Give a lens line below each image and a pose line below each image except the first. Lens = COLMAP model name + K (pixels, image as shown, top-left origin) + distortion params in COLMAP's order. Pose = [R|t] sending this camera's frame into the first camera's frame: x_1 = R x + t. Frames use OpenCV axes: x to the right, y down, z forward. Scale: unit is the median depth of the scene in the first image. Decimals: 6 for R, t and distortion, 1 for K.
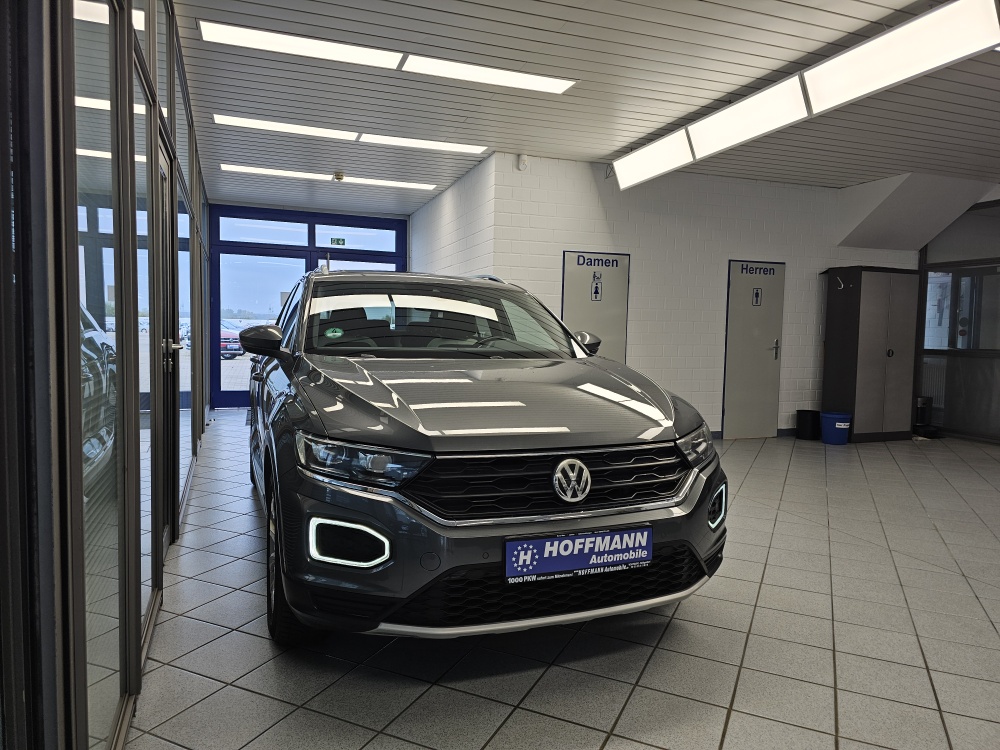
lens RADIAL K [[674.7, 0, 505.1], [0, 674.7, 384.8], [0, 0, 1]] dist [0.073153, -0.067767]
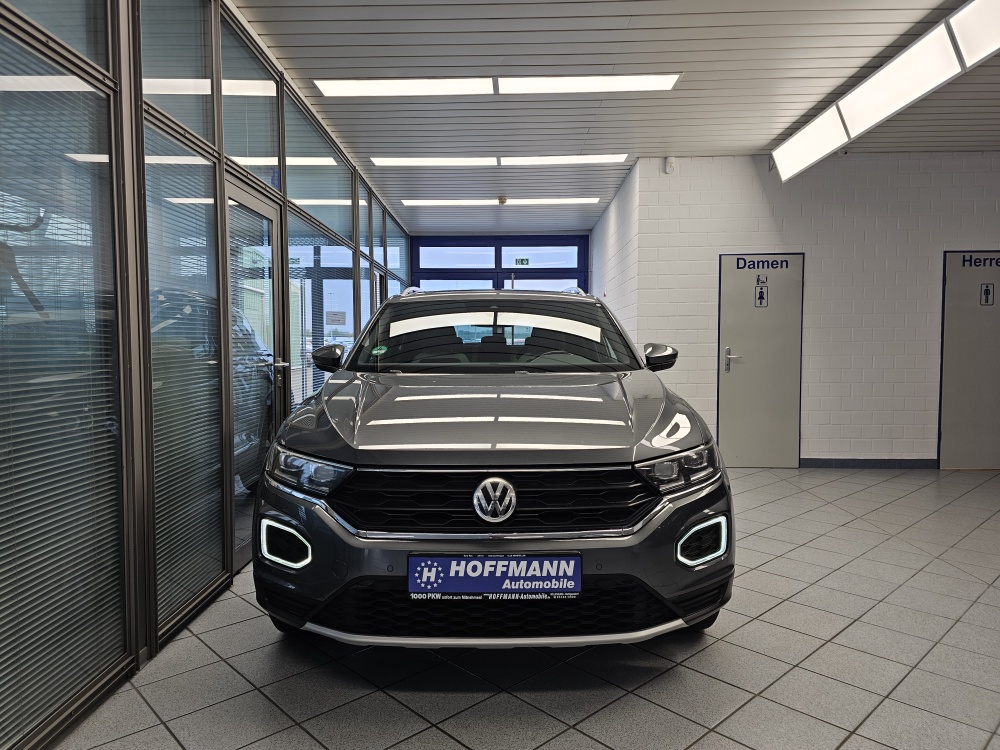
lens RADIAL K [[674.7, 0, 501.6], [0, 674.7, 389.1], [0, 0, 1]] dist [0.073153, -0.067767]
pose [[0.929476, 0.002999, -0.368870, 0.378326], [-0.008308, 0.999883, -0.012806, -0.003381], [0.368789, 0.014967, 0.929393, 0.085941]]
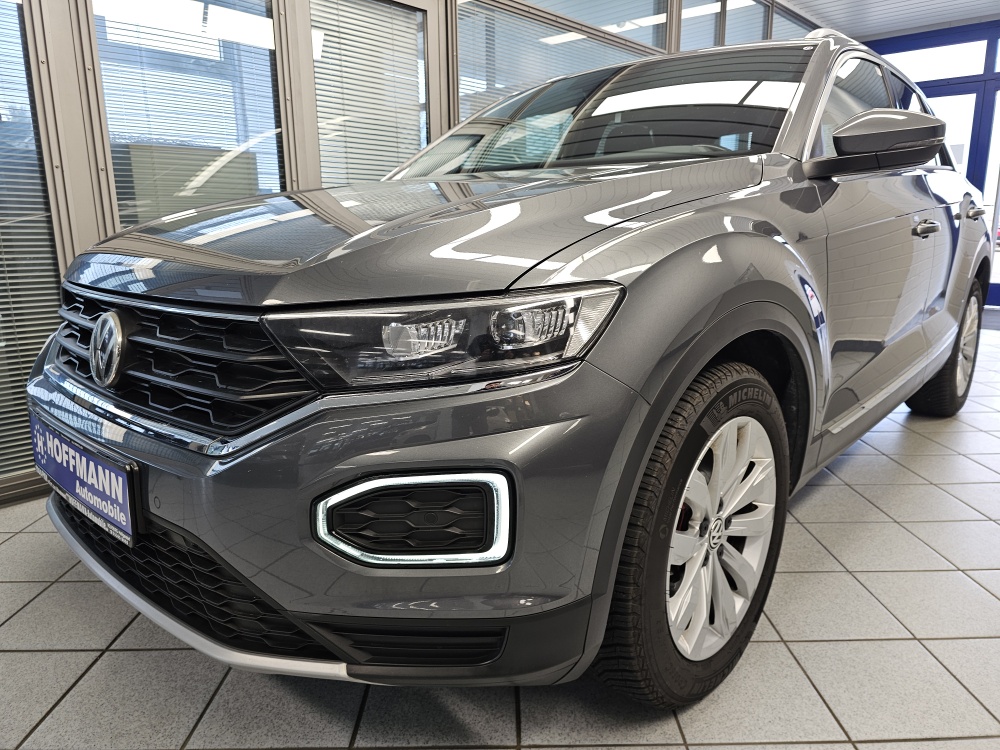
lens RADIAL K [[674.7, 0, 511.5], [0, 674.7, 382.1], [0, 0, 1]] dist [0.073153, -0.067767]
pose [[0.434543, 0.184622, -0.881525, 0.618489], [-0.058205, 0.982475, 0.177073, 0.038987], [0.898768, -0.025637, 0.437674, 0.858624]]
